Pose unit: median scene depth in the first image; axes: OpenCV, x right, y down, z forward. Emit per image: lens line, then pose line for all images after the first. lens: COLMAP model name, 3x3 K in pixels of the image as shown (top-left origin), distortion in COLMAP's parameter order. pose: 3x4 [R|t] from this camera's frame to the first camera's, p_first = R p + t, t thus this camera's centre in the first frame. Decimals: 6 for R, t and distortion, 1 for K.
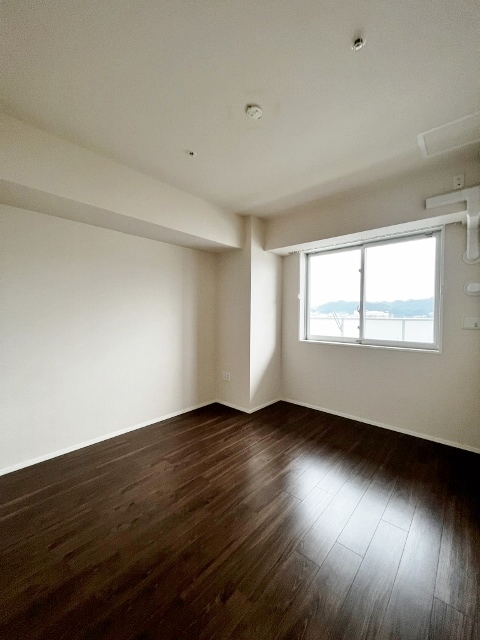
lens RADIAL K [[255.6, 0, 241.1], [0, 255.6, 318.8], [0, 0, 1]] dist [-0.002014, -0.000320]
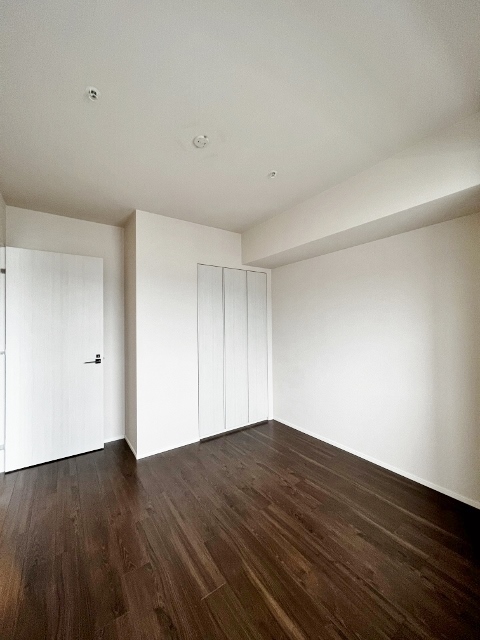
lens RADIAL K [[255.6, 0, 241.3], [0, 255.6, 323.1], [0, 0, 1]] dist [-0.002014, -0.000320]
pose [[-0.227644, -0.015762, -0.973617, 0.660008], [-0.013709, 0.999822, -0.012981, -0.028978], [0.973648, 0.010392, -0.227819, 0.916531]]
